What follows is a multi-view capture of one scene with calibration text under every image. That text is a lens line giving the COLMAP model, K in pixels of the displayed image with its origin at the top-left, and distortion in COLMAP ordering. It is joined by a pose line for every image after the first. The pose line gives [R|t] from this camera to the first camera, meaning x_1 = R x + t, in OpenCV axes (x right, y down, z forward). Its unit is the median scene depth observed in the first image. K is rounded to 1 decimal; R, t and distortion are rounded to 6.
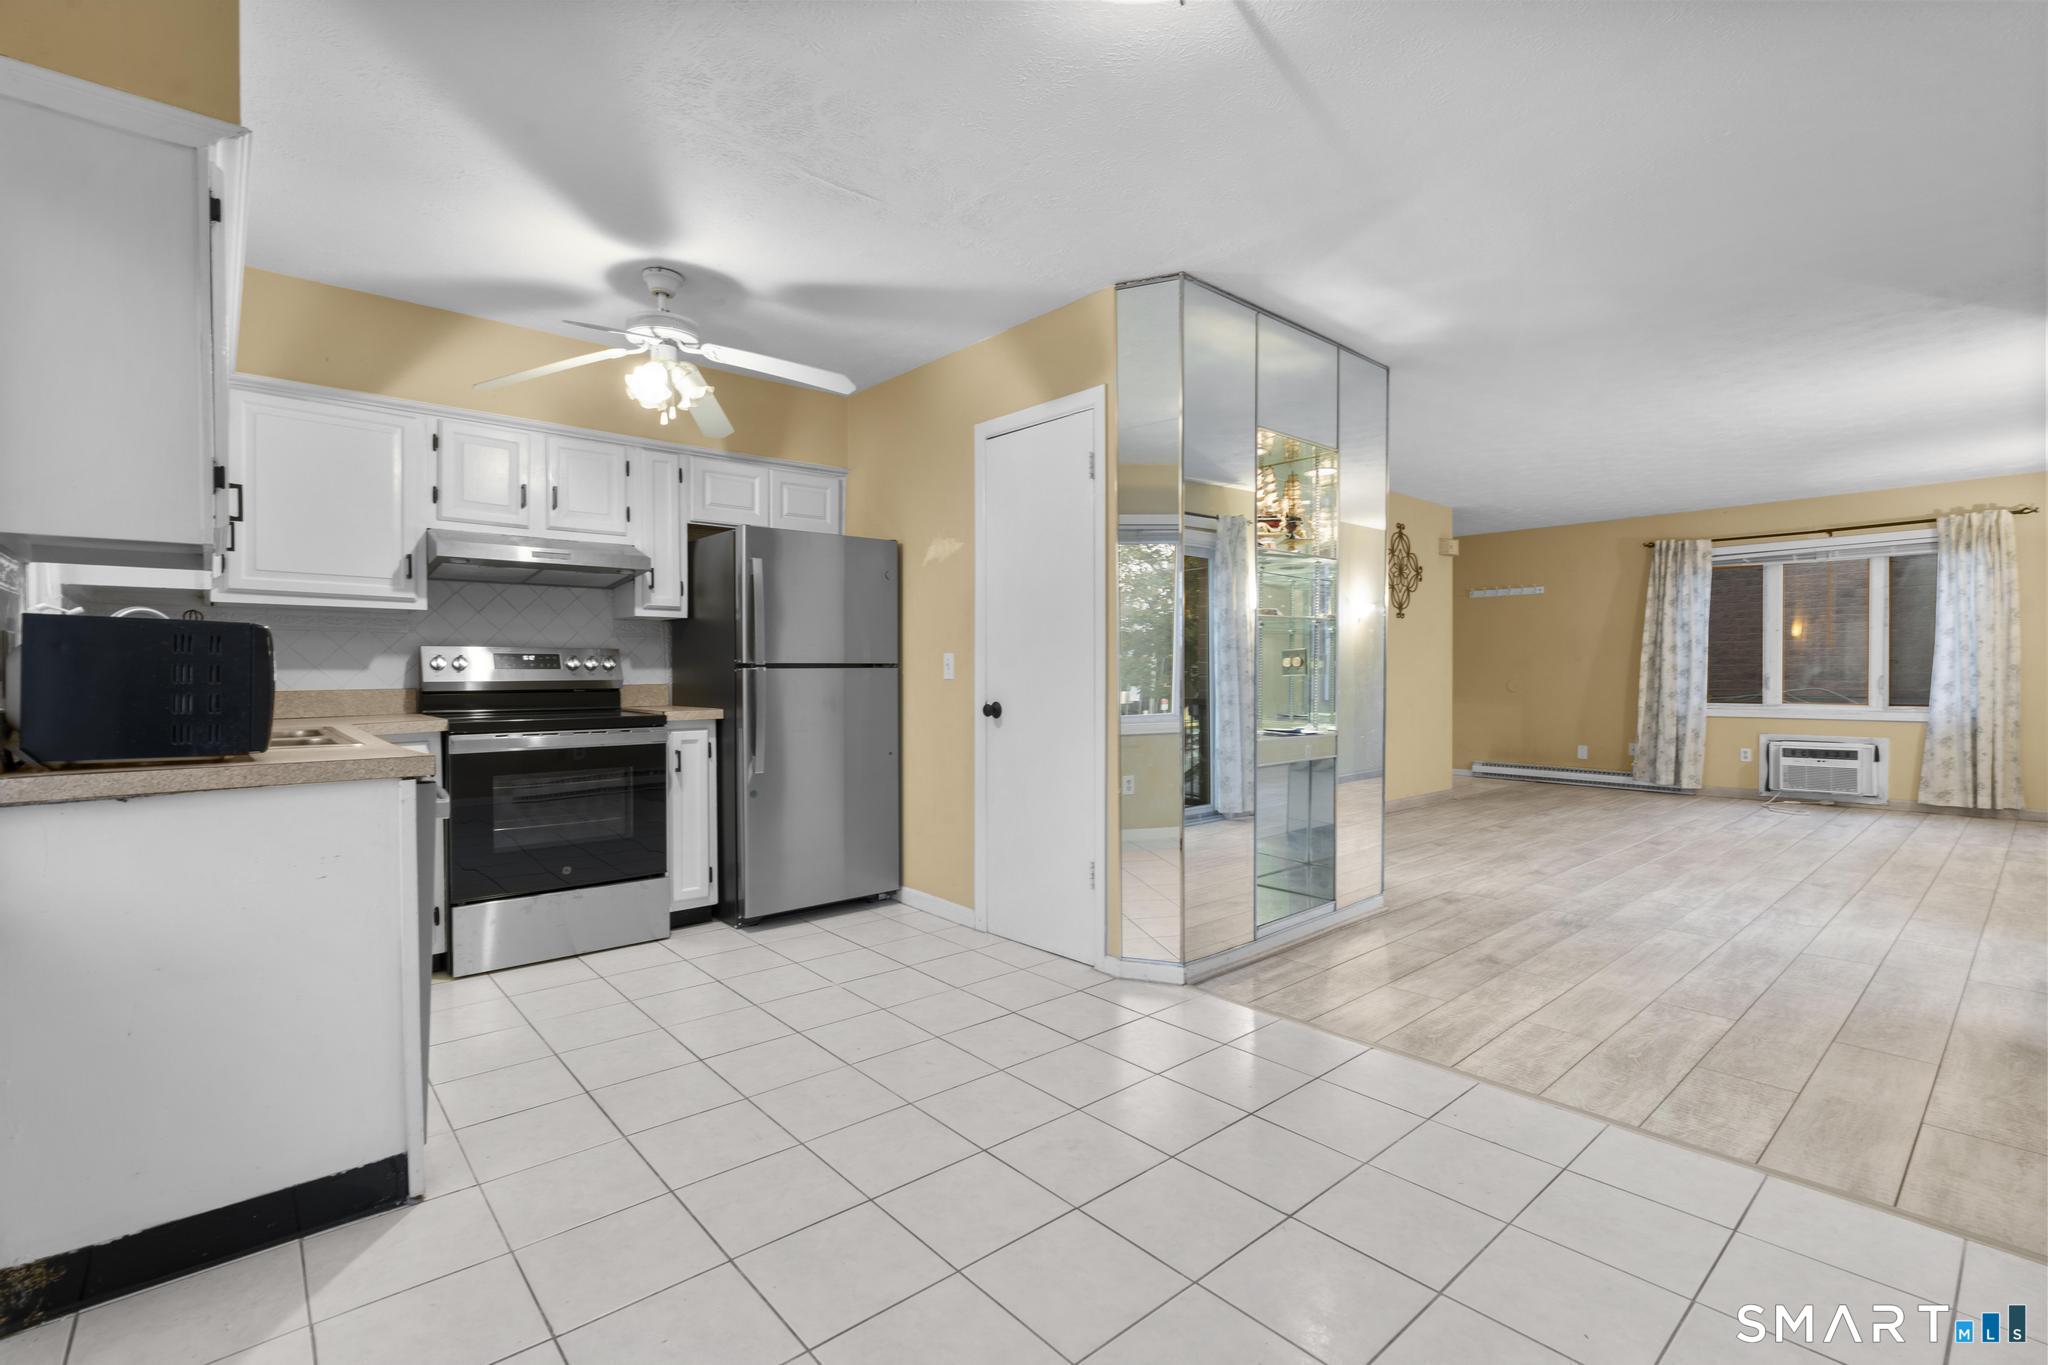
lens RADIAL K [[911.9, 0, 1022.4], [0, 911.9, 686.4], [0, 0, 1]] dist [-0.007427, 0.002658]
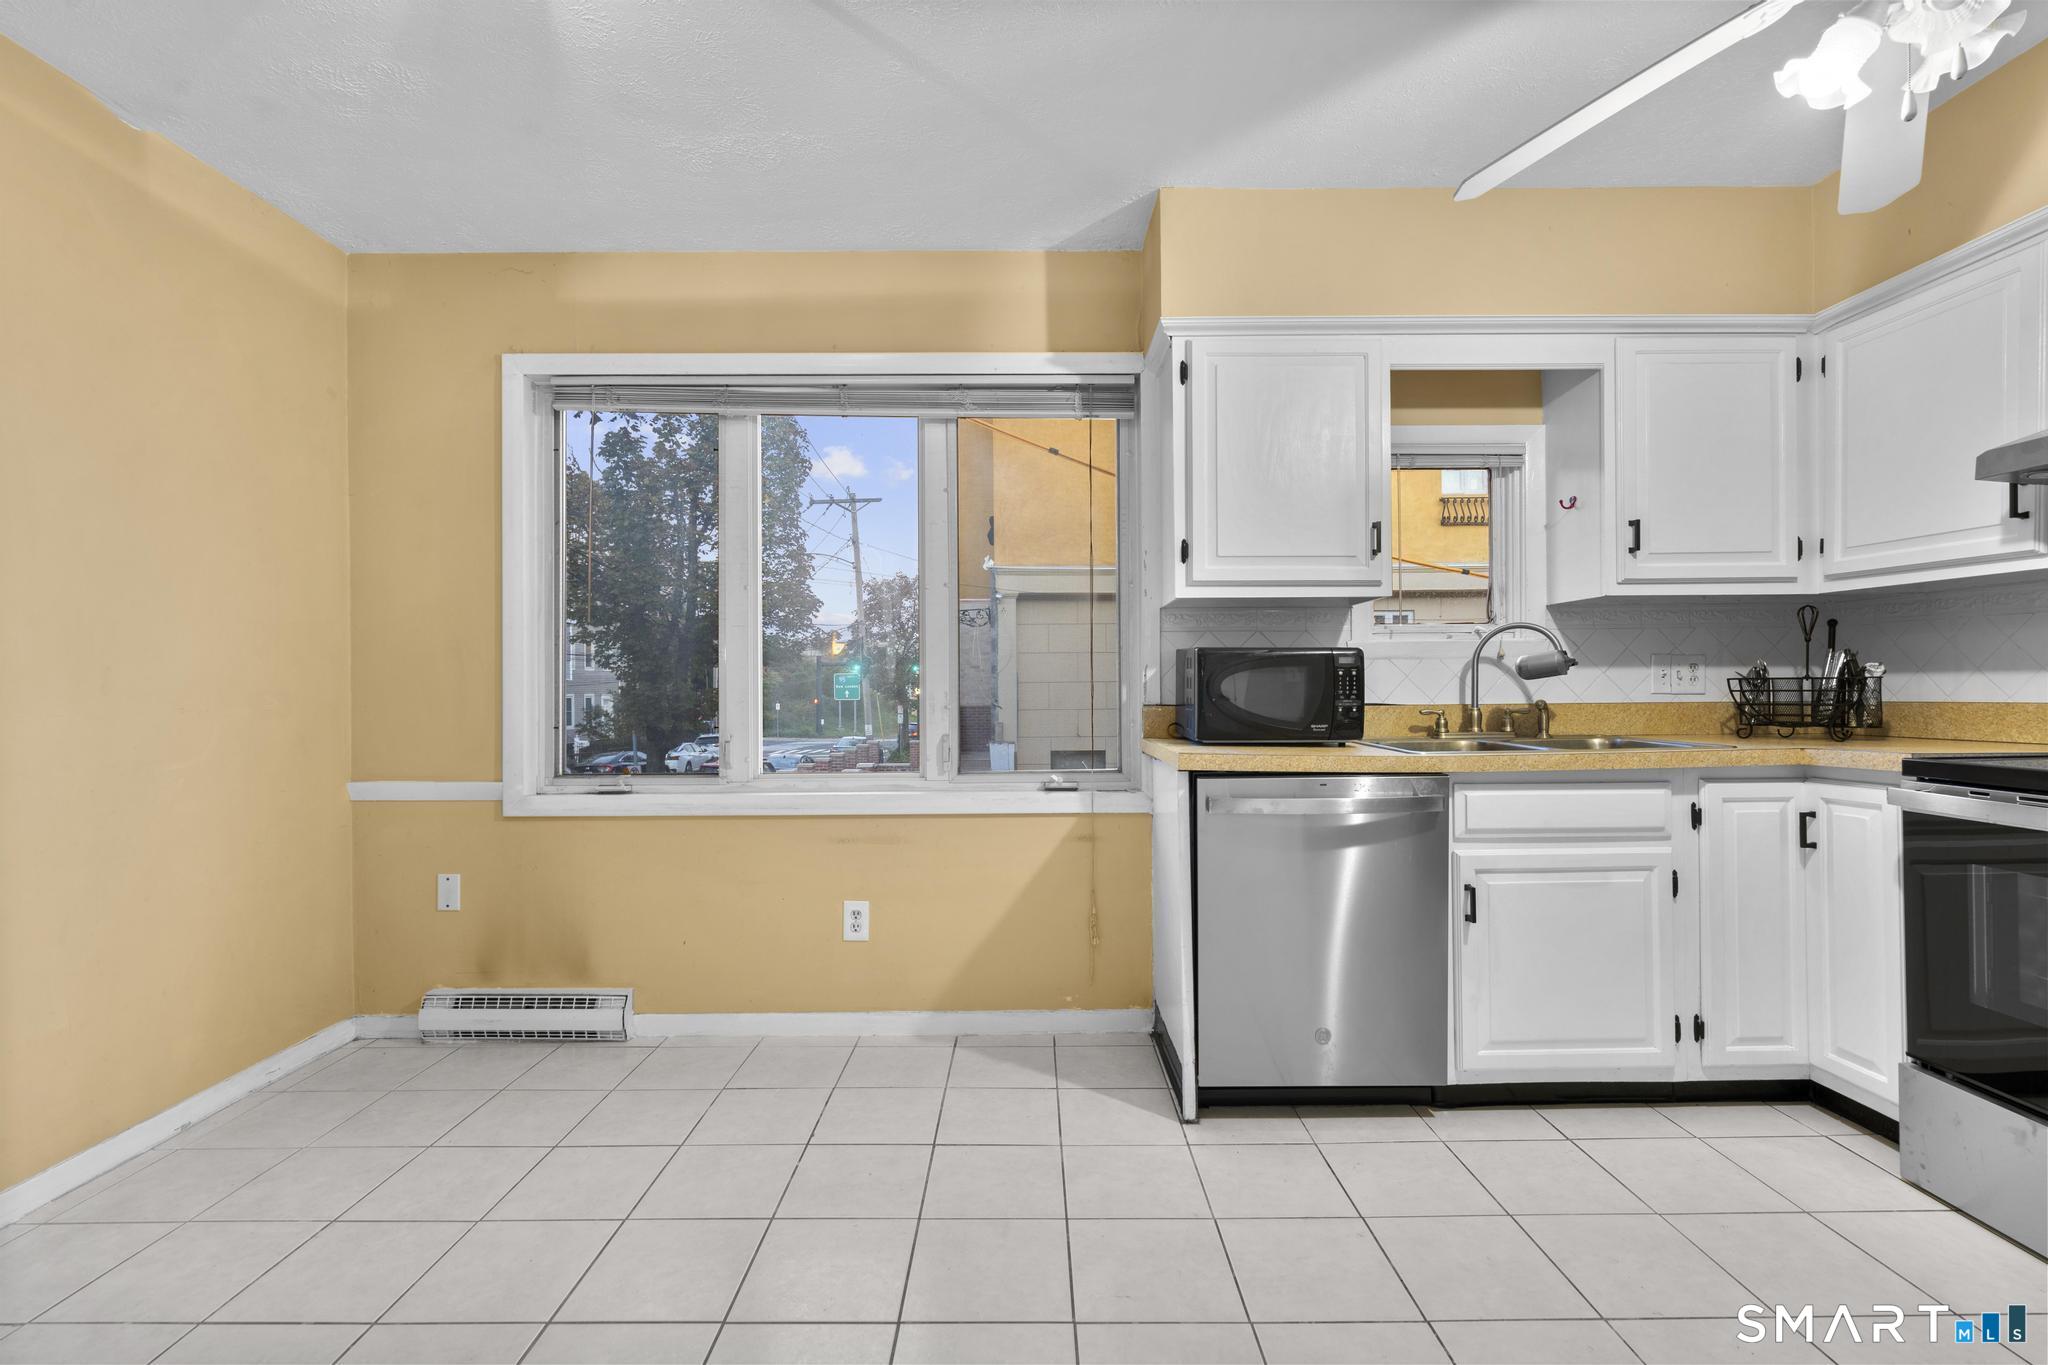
lens RADIAL K [[911.9, 0, 1020.7], [0, 911.9, 686.1], [0, 0, 1]] dist [-0.007427, 0.002658]
pose [[-0.663296, 0.008931, -0.748304, 0.233273], [-0.001262, 0.999914, 0.013053, -0.017635], [0.748356, 0.009603, -0.663227, 1.003063]]
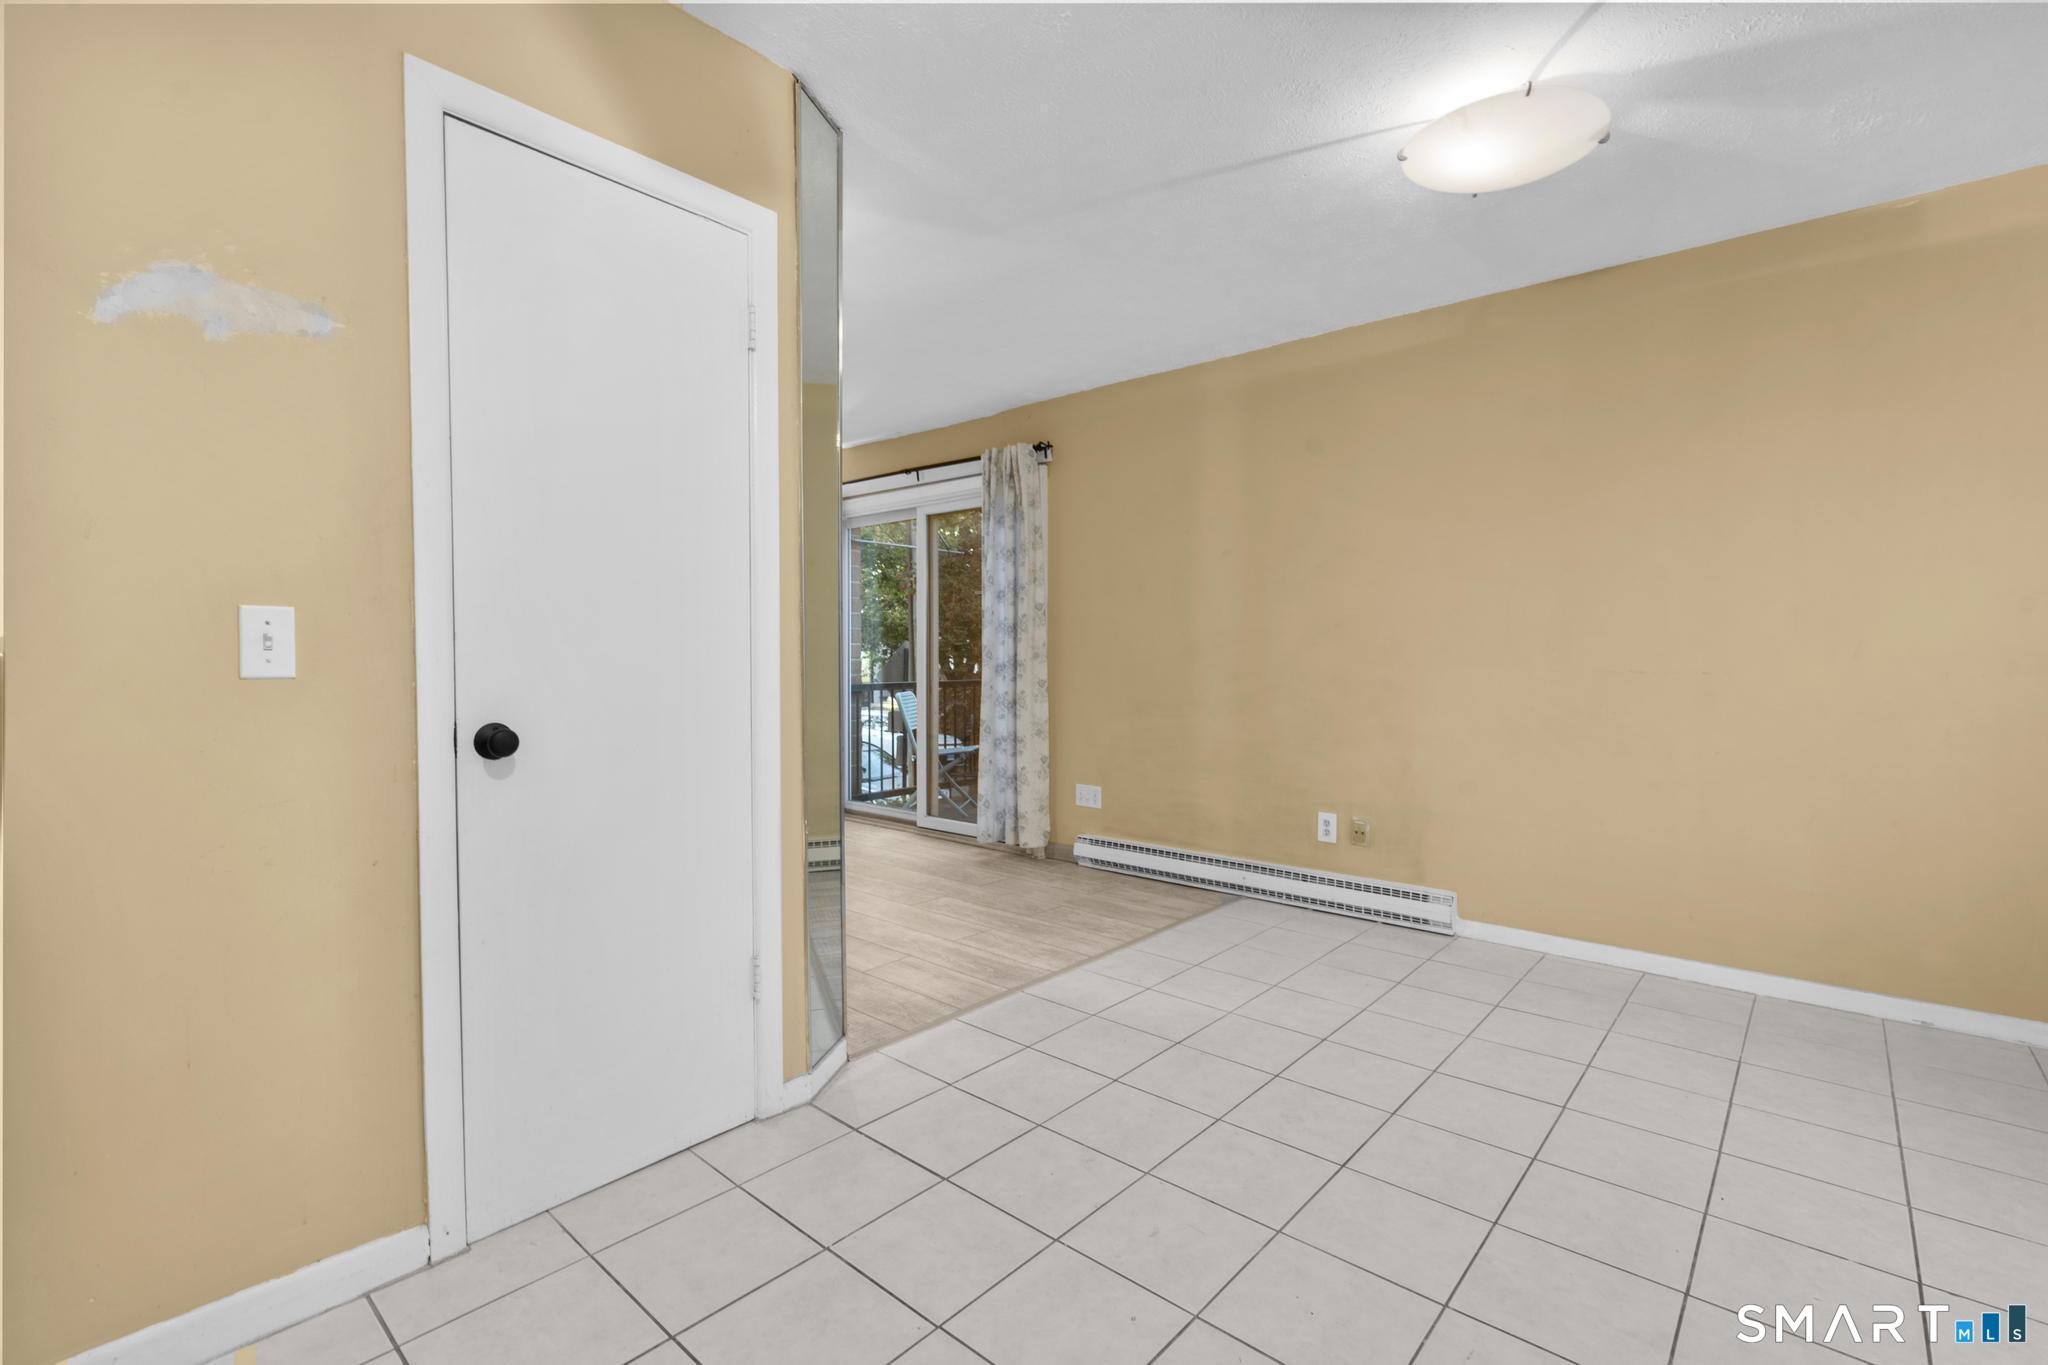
lens RADIAL K [[911.9, 0, 1021.0], [0, 911.9, 676.9], [0, 0, 1]] dist [-0.007427, 0.002658]
pose [[-0.123403, -0.020751, 0.992140, -0.628097], [0.013296, 0.999657, 0.022562, -0.015295], [-0.992268, 0.015975, -0.123085, 0.978352]]
